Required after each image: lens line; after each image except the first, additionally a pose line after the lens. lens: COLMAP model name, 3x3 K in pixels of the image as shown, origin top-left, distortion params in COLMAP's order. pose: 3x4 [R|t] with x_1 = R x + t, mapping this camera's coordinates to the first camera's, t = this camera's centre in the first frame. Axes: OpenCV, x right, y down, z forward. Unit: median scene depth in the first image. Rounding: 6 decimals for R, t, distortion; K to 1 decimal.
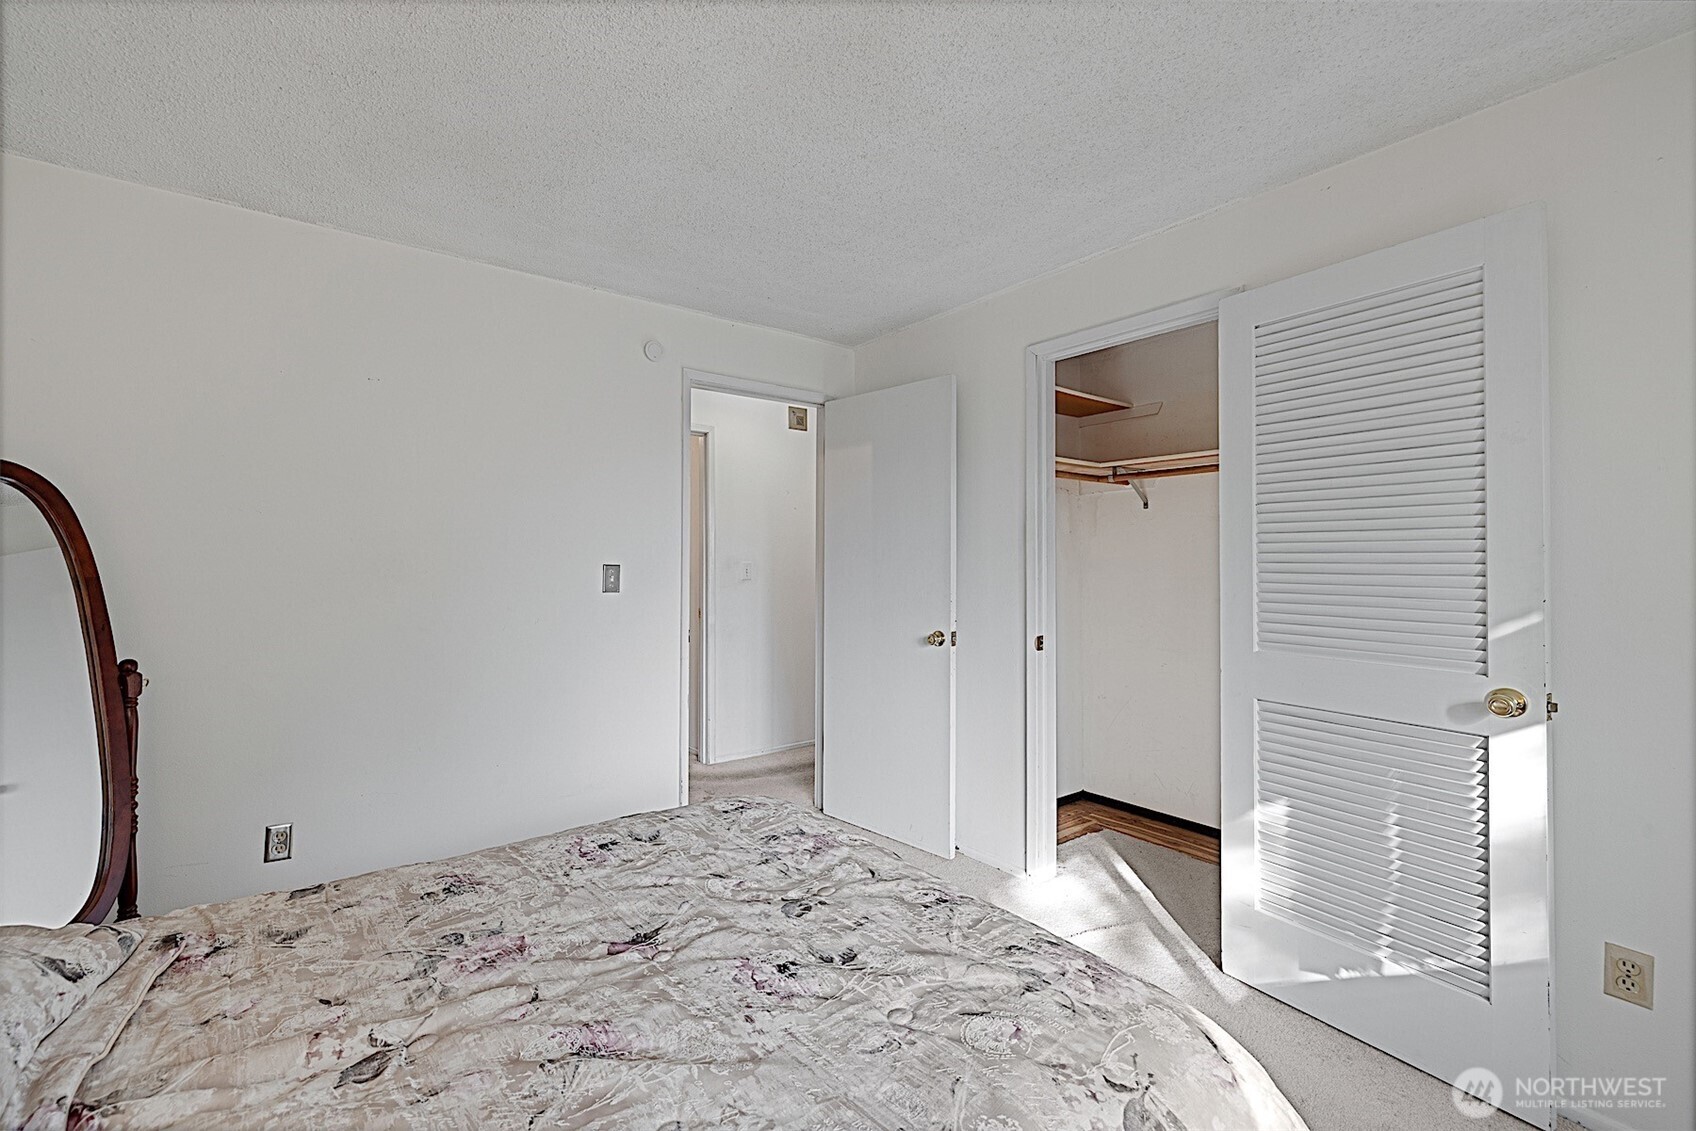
lens RADIAL K [[715.0, 0, 827.7], [0, 715.0, 561.8], [0, 0, 1]] dist [0.000618, 0.000402]
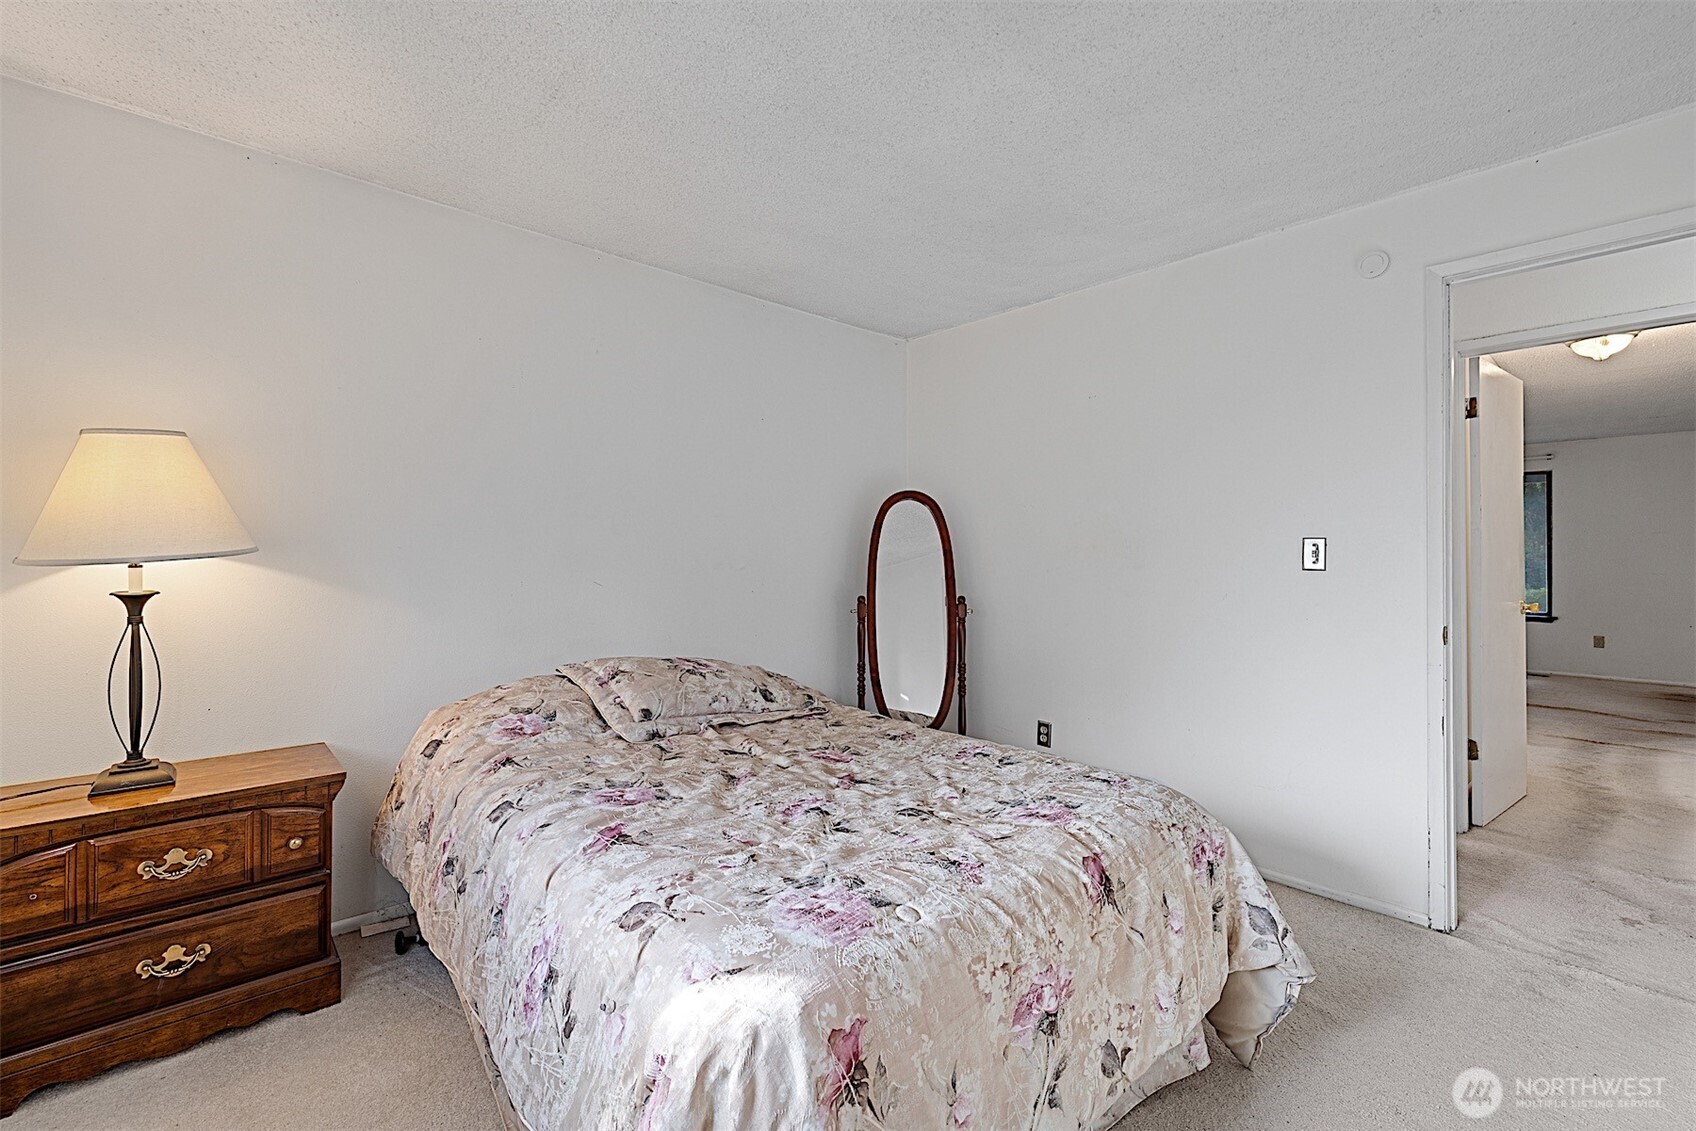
lens RADIAL K [[712.0, 0, 829.5], [0, 712.0, 543.1], [0, 0, 1]] dist [-0.002057, -0.000495]
pose [[0.091942, -0.019108, -0.995581, 1.106426], [-0.001954, 0.999810, -0.019370, 0.056132], [0.995762, 0.003727, 0.091887, 0.731720]]
